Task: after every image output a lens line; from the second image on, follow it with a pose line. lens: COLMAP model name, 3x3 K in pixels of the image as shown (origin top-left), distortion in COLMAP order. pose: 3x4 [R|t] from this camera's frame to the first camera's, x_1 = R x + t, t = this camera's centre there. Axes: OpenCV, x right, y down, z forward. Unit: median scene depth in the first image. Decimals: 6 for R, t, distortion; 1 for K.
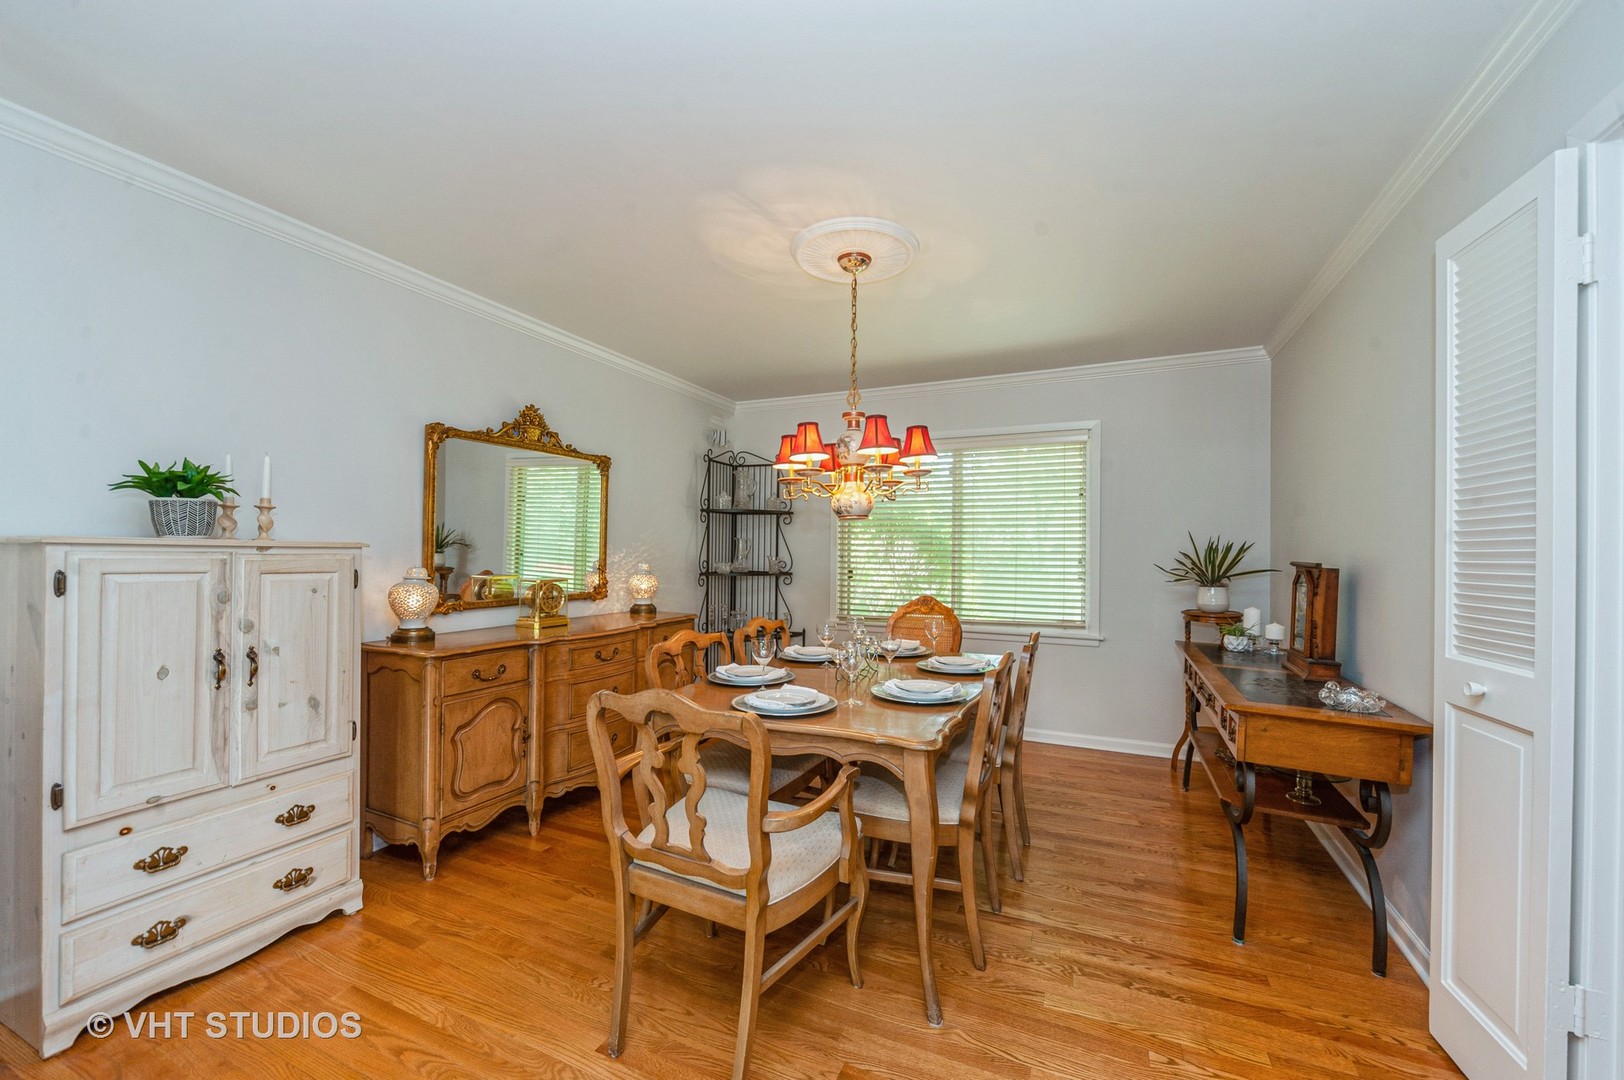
lens RADIAL K [[620.5, 0, 809.4], [0, 620.5, 574.1], [0, 0, 1]] dist [0.002166, 0.000173]
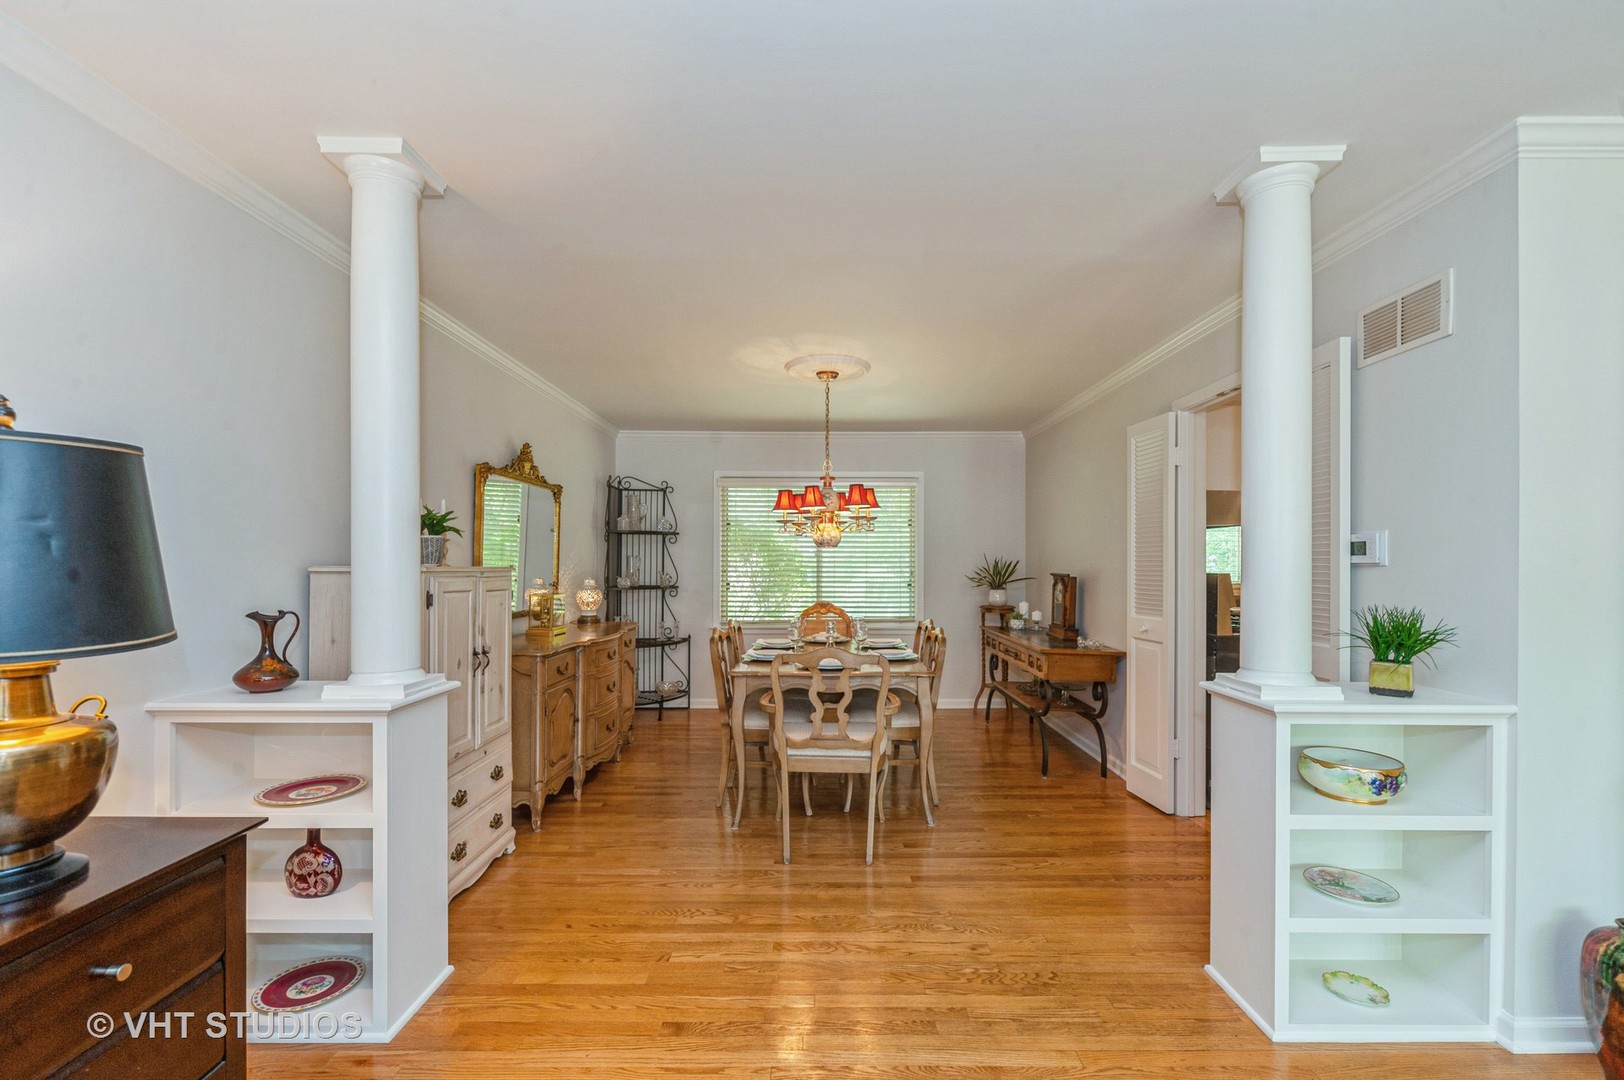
lens RADIAL K [[671.9, 0, 818.8], [0, 671.9, 547.3], [0, 0, 1]] dist [-0.000941, -0.000279]
pose [[0.914996, 0.004366, 0.403439, -0.551116], [0.019217, 0.998335, -0.054388, -0.001644], [-0.403005, 0.057517, 0.913389, -0.439389]]
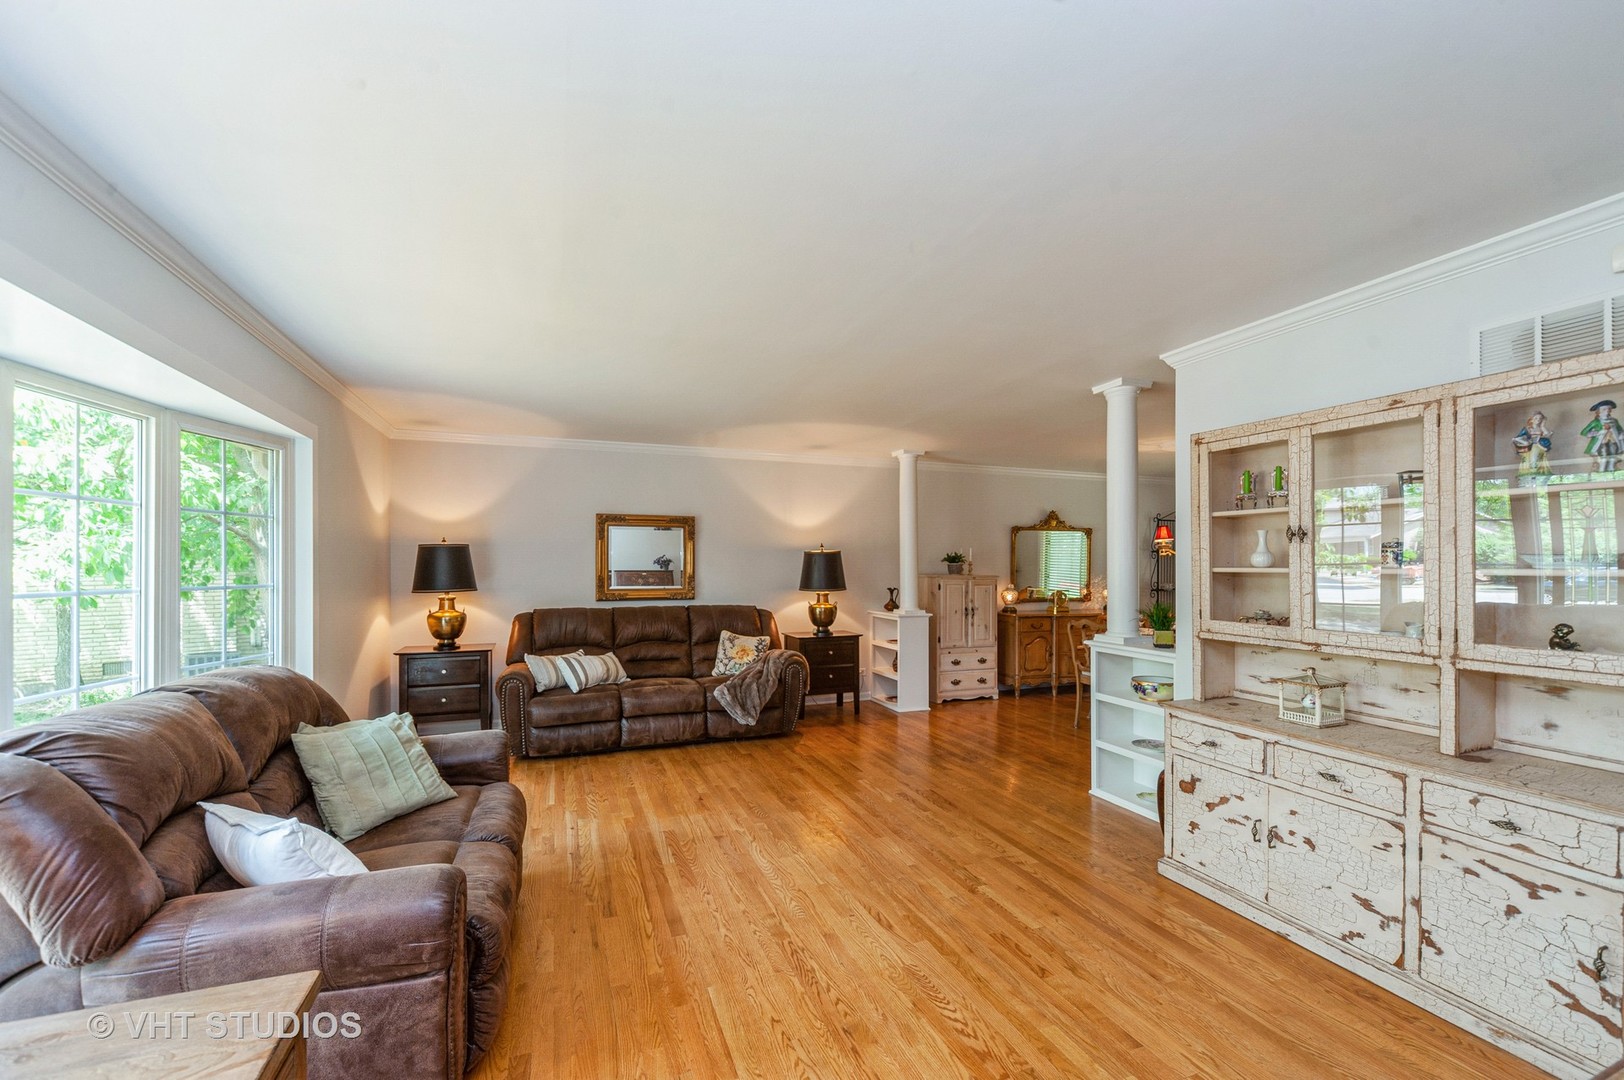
lens RADIAL K [[671.9, 0, 818.8], [0, 671.9, 547.3], [0, 0, 1]] dist [-0.000941, -0.000279]
pose [[0.723435, -0.029588, -0.689758, 0.695417], [-0.017711, 0.997957, -0.061385, 0.021131], [0.690165, 0.056625, 0.721433, -1.510353]]
